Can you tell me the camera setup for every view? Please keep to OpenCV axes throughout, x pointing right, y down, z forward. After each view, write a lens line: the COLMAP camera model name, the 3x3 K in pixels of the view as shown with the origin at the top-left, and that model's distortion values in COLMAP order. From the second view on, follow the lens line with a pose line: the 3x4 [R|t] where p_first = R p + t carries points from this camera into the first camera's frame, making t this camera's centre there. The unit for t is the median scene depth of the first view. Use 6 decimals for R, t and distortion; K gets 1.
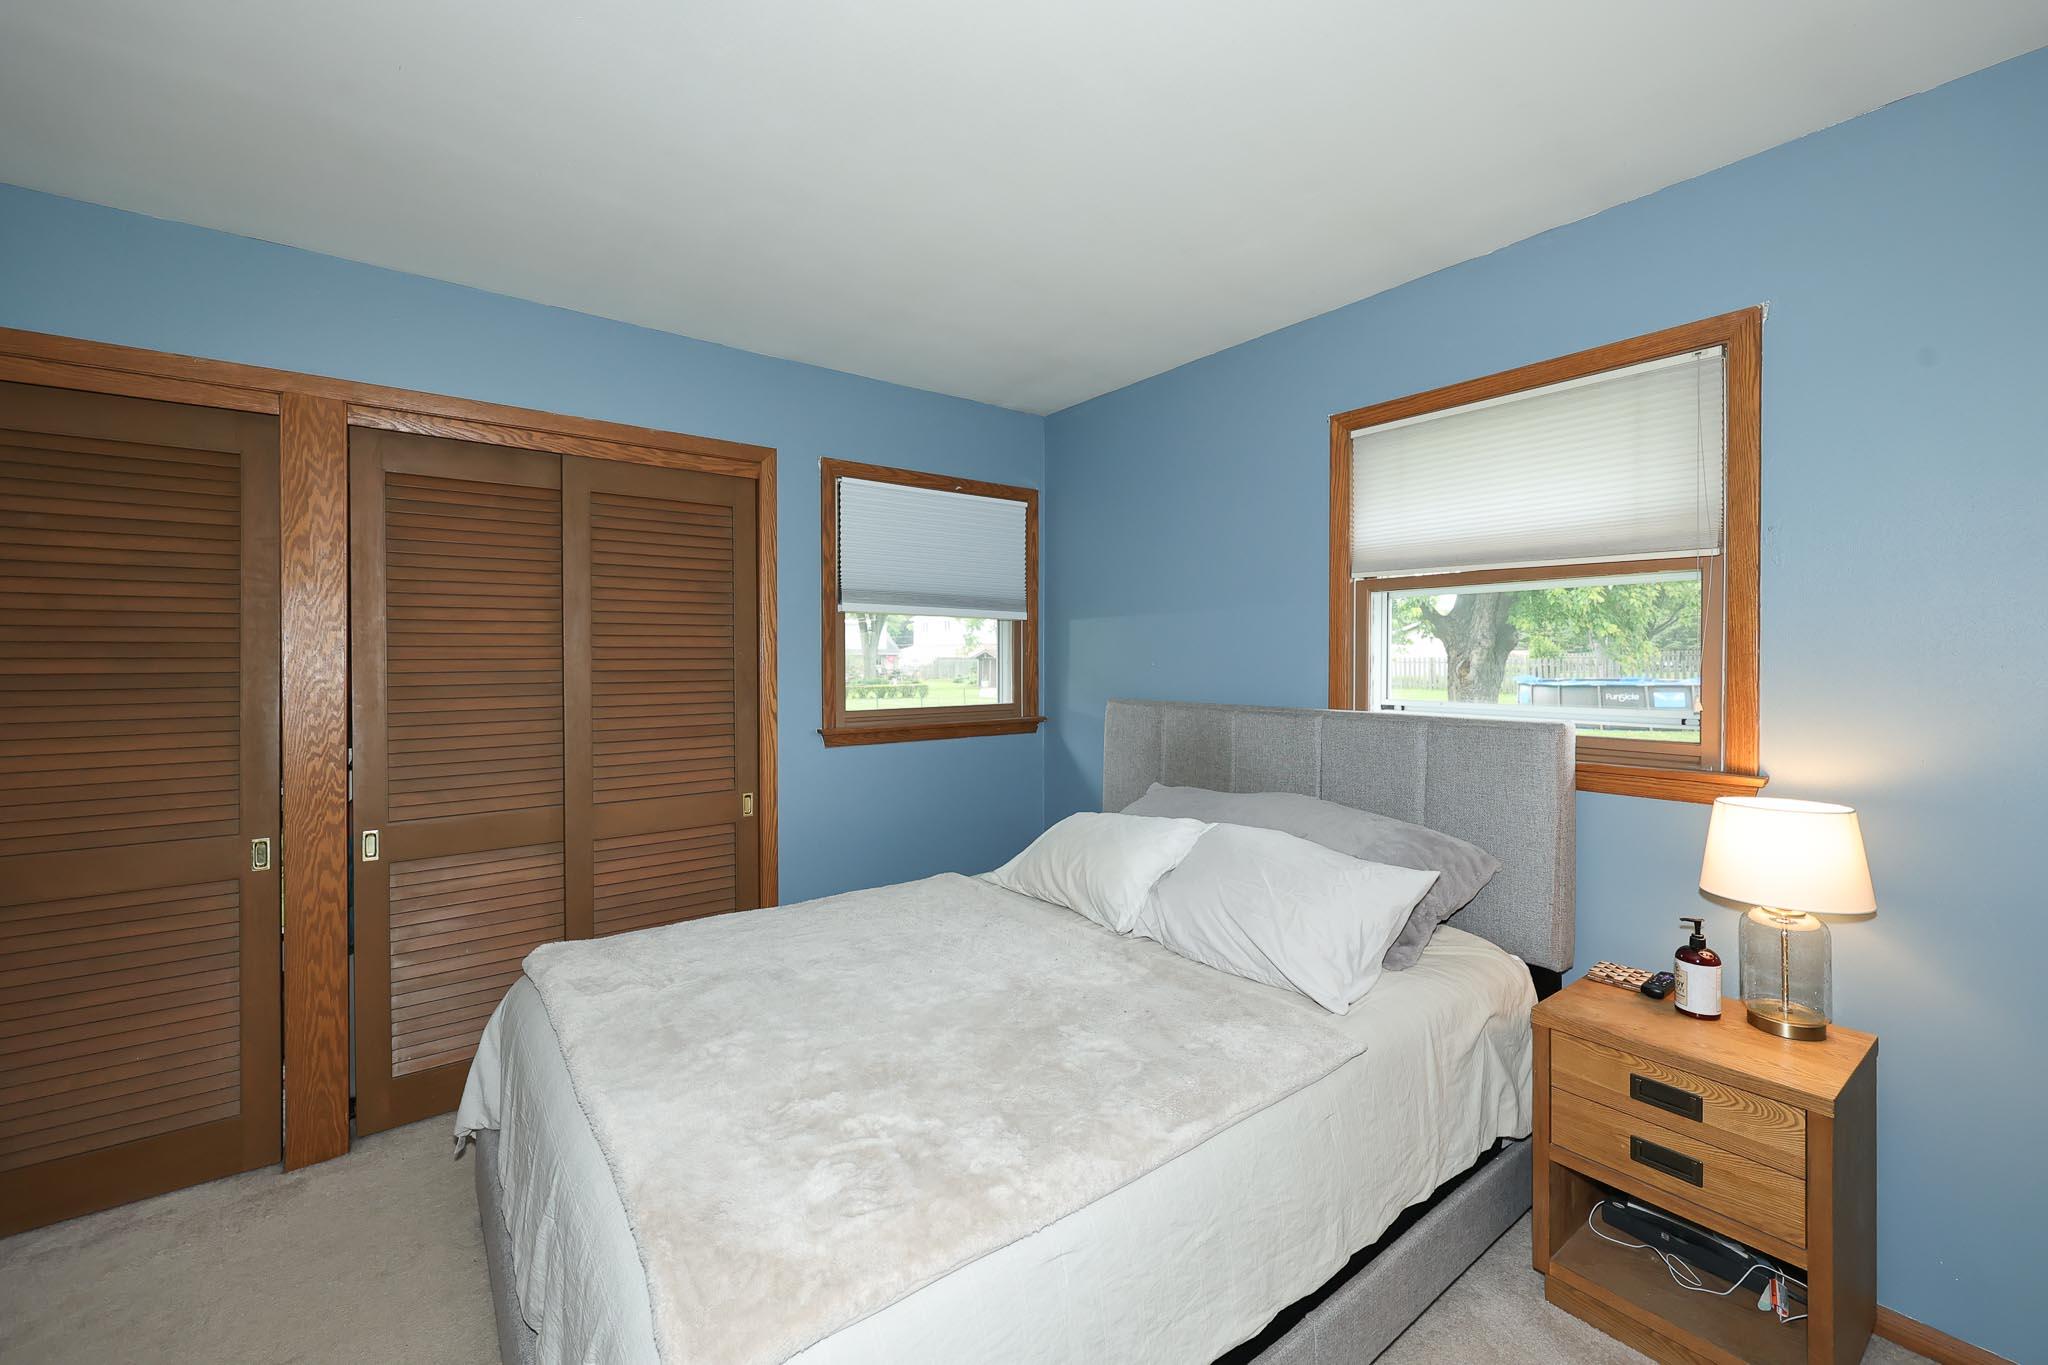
lens RADIAL K [[825.7, 0, 1024.0], [0, 825.7, 682.5], [0, 0, 1]] dist [-0.001311, 0.000527]
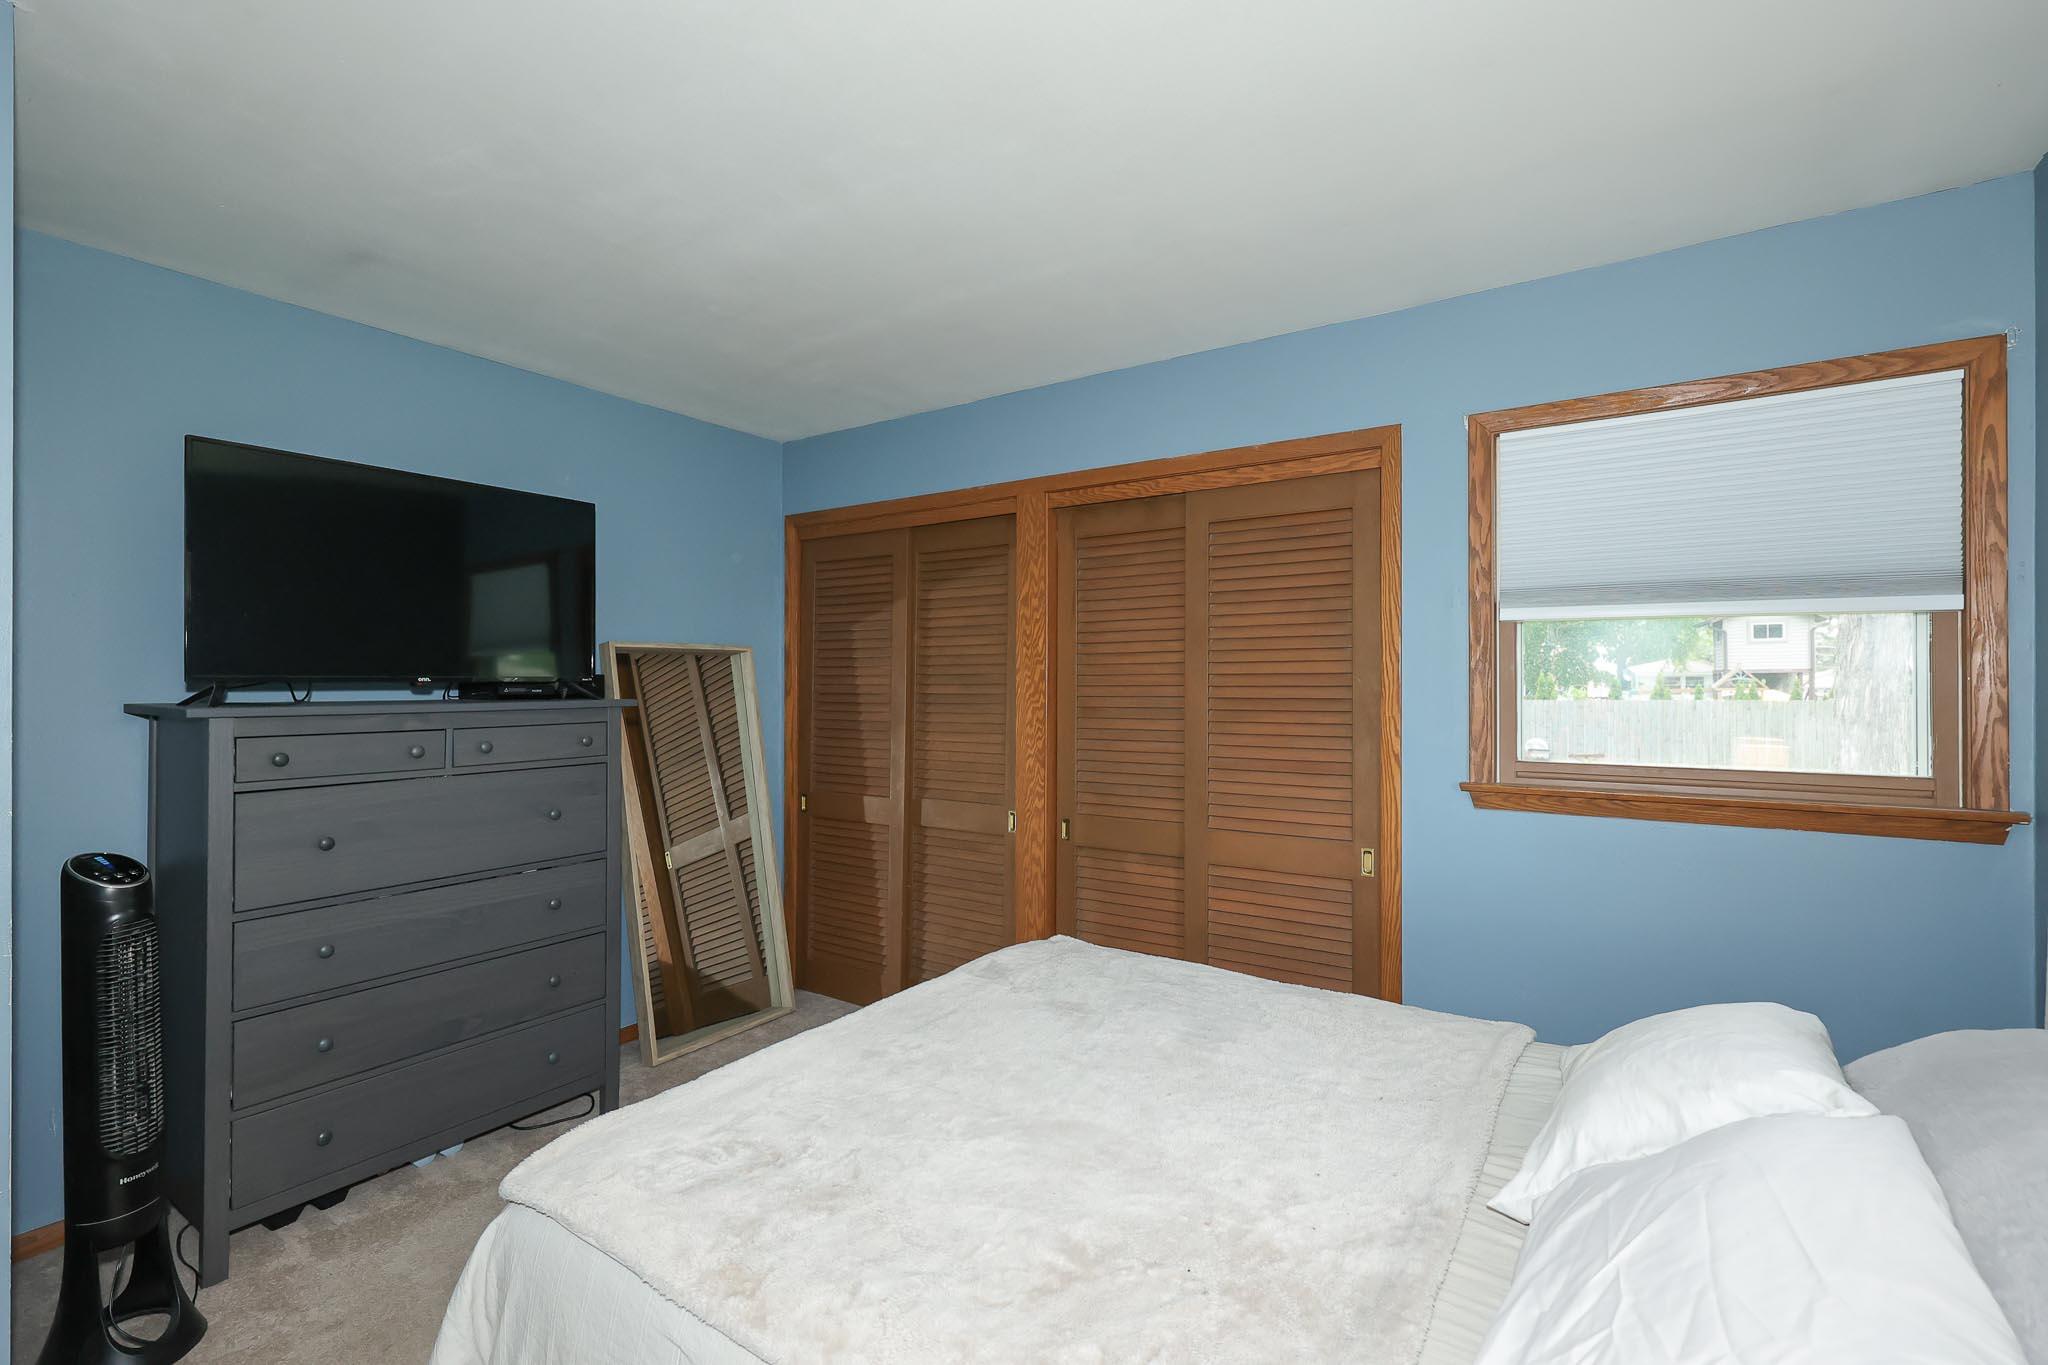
lens RADIAL K [[906.4, 0, 1014.1], [0, 906.4, 680.9], [0, 0, 1]] dist [0.002386, 0.000162]
pose [[0.315921, 0.004140, -0.948776, 0.416432], [-0.025123, 0.999676, -0.004004, -0.021502], [0.948453, 0.025100, 0.315923, 0.372821]]
